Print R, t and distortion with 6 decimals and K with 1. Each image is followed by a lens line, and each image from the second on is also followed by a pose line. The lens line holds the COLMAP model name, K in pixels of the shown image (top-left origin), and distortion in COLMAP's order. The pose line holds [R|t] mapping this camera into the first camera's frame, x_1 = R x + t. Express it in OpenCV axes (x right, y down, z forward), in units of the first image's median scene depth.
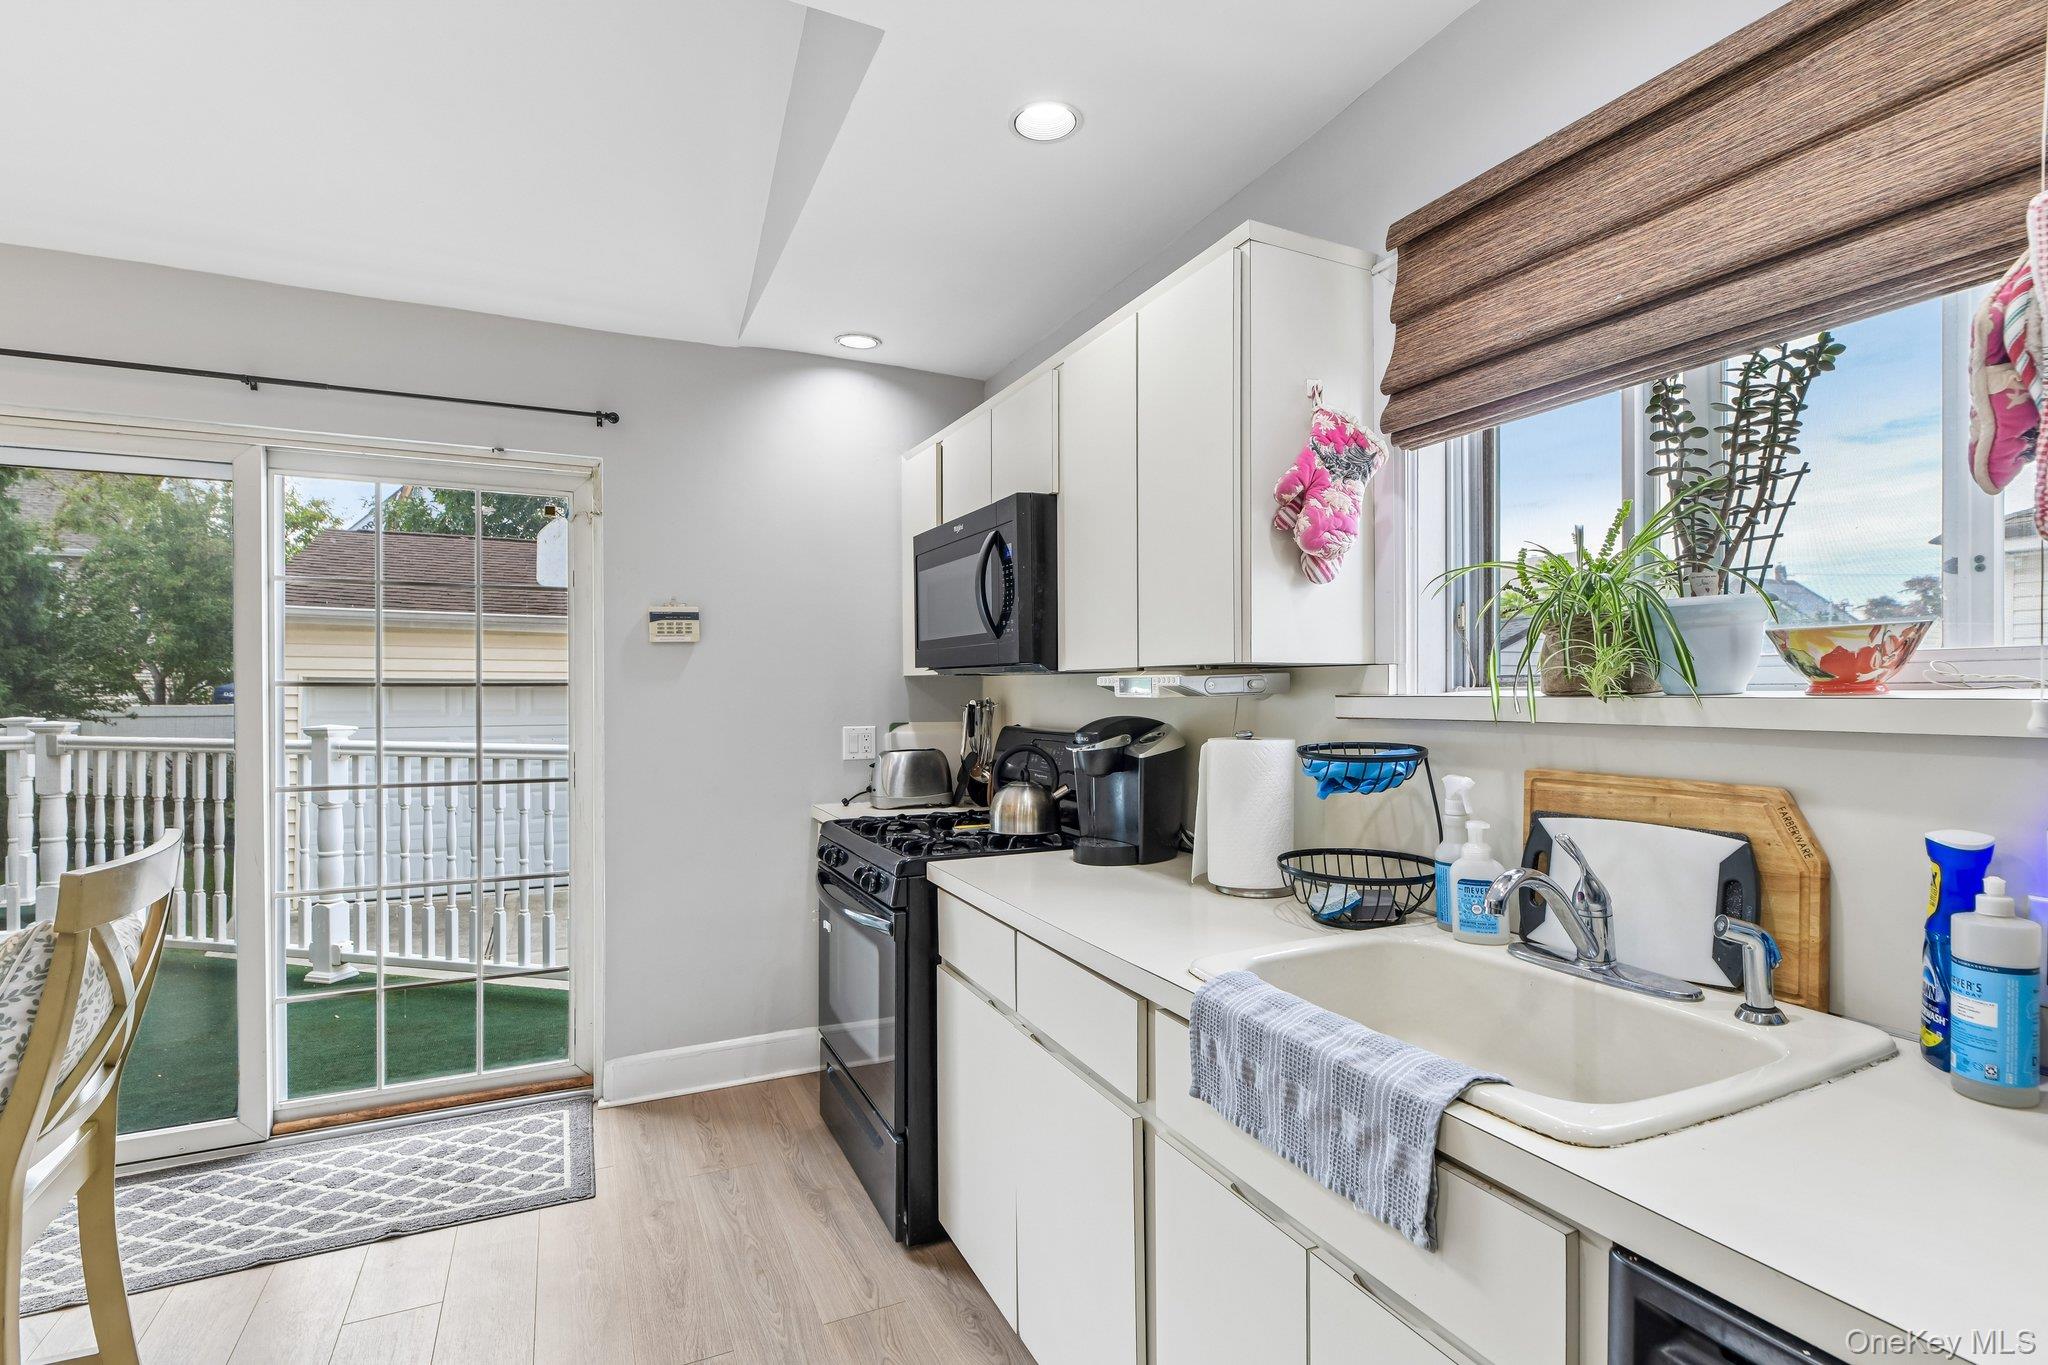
lens RADIAL K [[969.4, 0, 1018.9], [0, 969.4, 693.6], [0, 0, 1]] dist [0.002961, -0.001241]
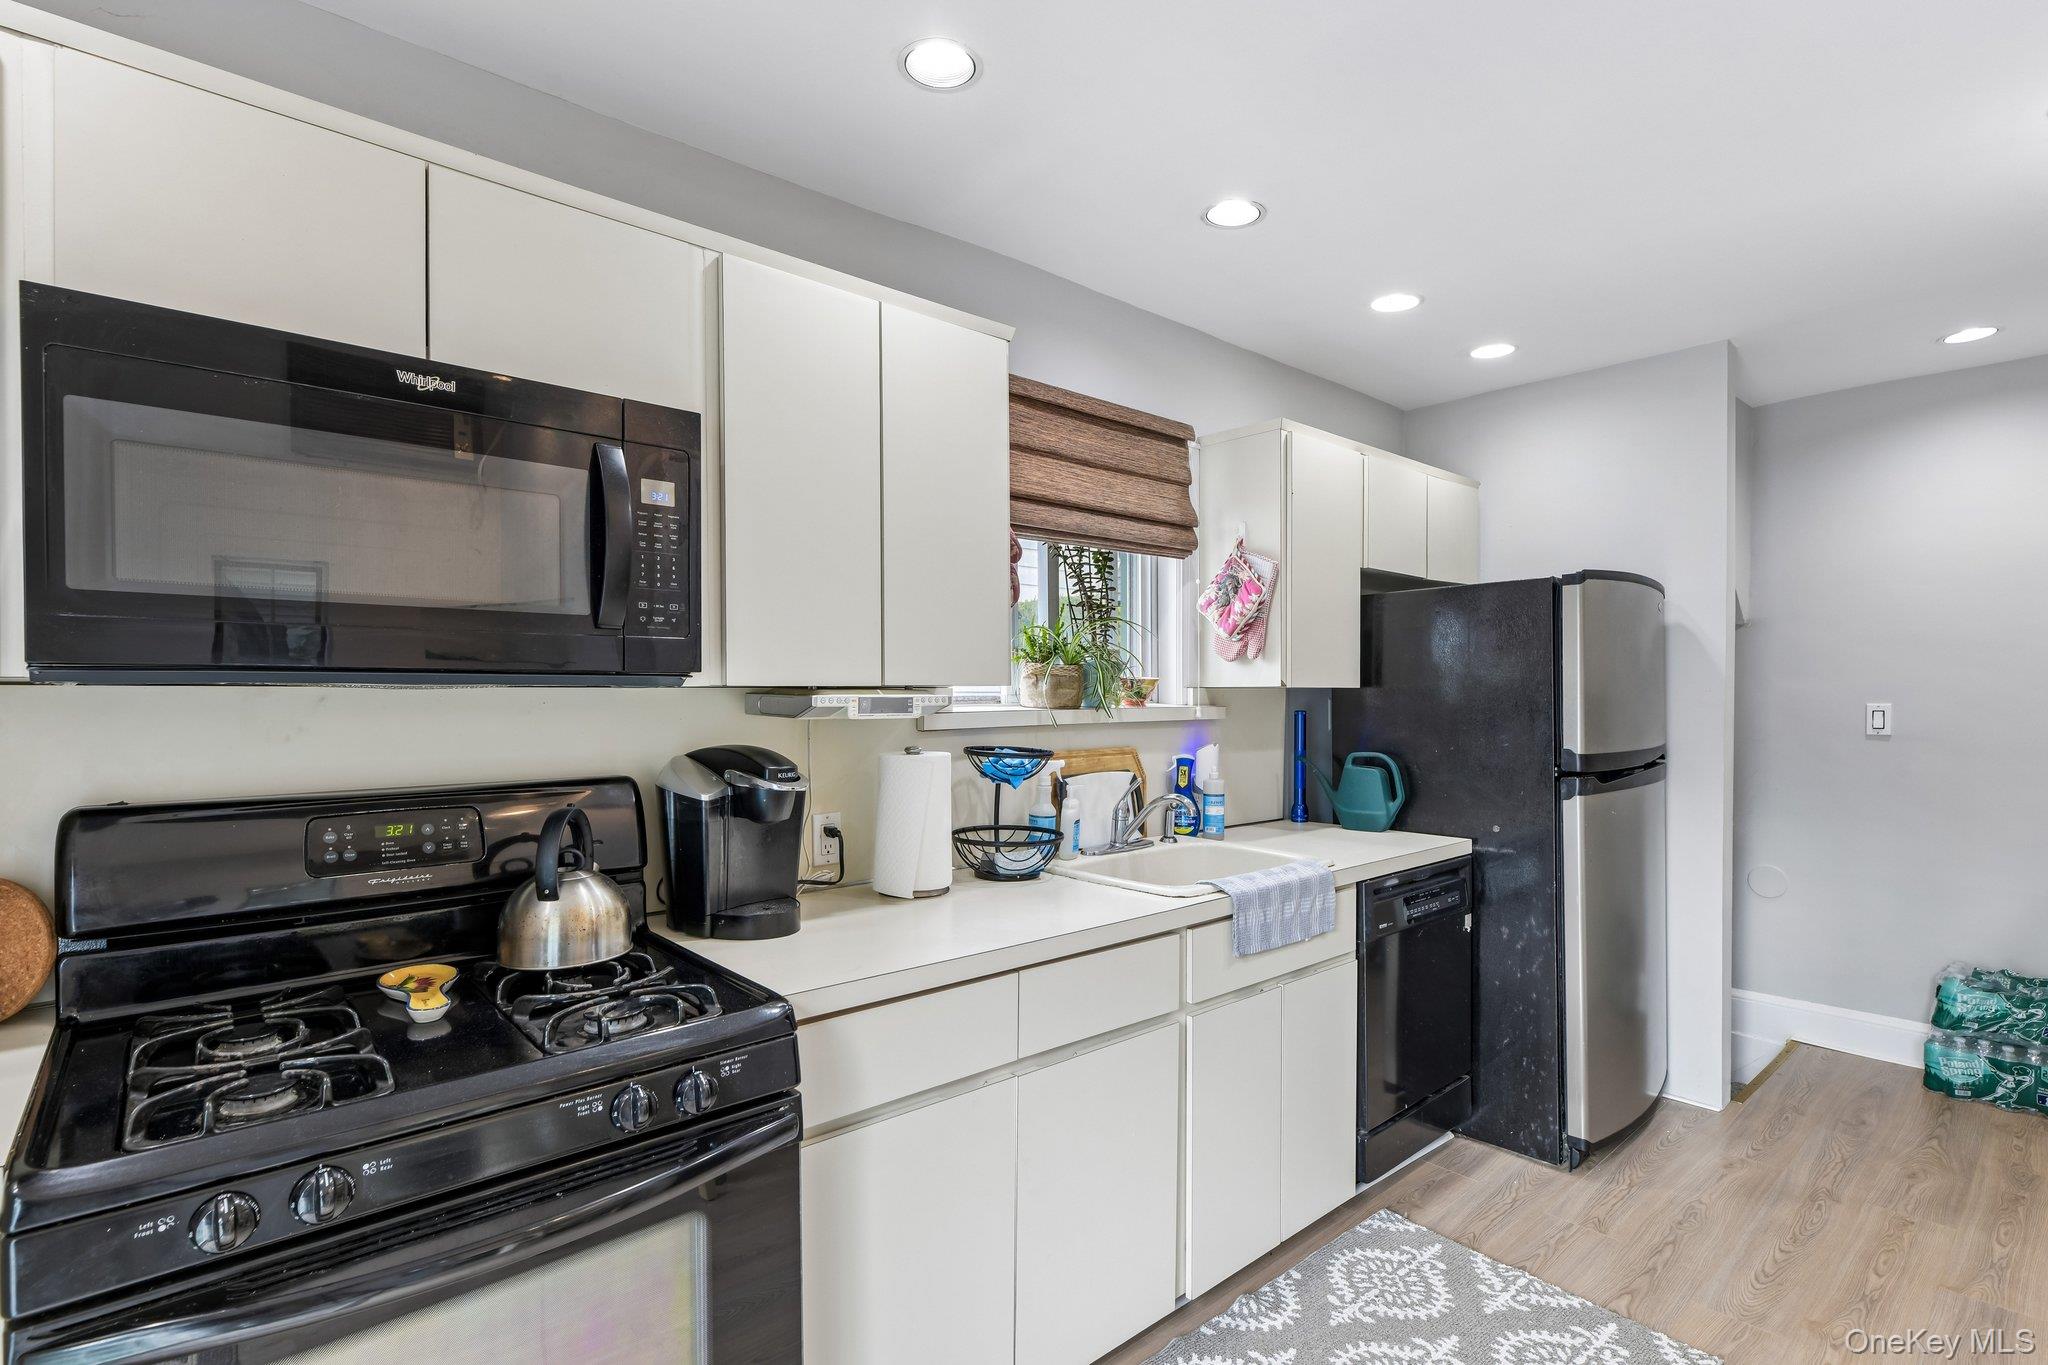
lens RADIAL K [[969.4, 0, 1018.9], [0, 969.4, 693.6], [0, 0, 1]] dist [0.002961, -0.001241]
pose [[-0.273576, 0.003037, 0.961845, -1.130028], [0.007707, 0.999970, -0.000966, -0.025072], [-0.961819, 0.007148, -0.273592, 1.583868]]
